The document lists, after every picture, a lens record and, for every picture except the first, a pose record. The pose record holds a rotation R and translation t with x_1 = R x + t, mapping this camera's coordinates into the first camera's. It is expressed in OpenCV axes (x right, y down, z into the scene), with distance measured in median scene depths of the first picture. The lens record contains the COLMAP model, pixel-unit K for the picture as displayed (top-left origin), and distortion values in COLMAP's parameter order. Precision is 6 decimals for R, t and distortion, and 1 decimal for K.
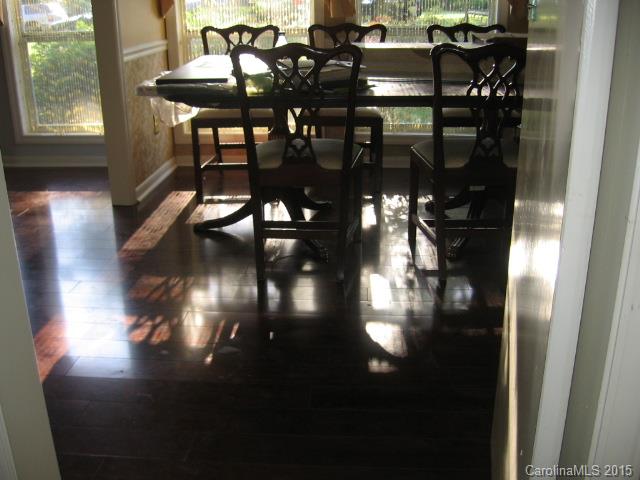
lens RADIAL K [[674.9, 0, 320.0], [0, 674.9, 240.0], [0, 0, 1]] dist [-0.127195, 0.015932]
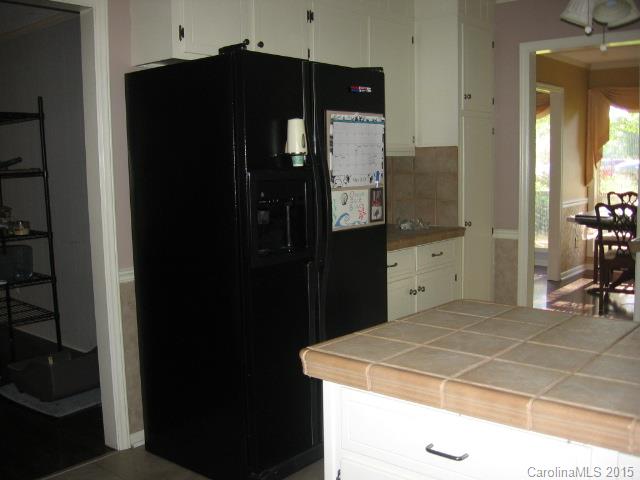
lens RADIAL K [[674.9, 0, 320.0], [0, 674.9, 240.0], [0, 0, 1]] dist [-0.127195, 0.015932]
pose [[0.807132, 0.064058, -0.586885, 0.264606], [-0.191743, 0.968648, -0.157972, 0.253153], [0.558366, 0.240035, 0.794110, -0.878409]]
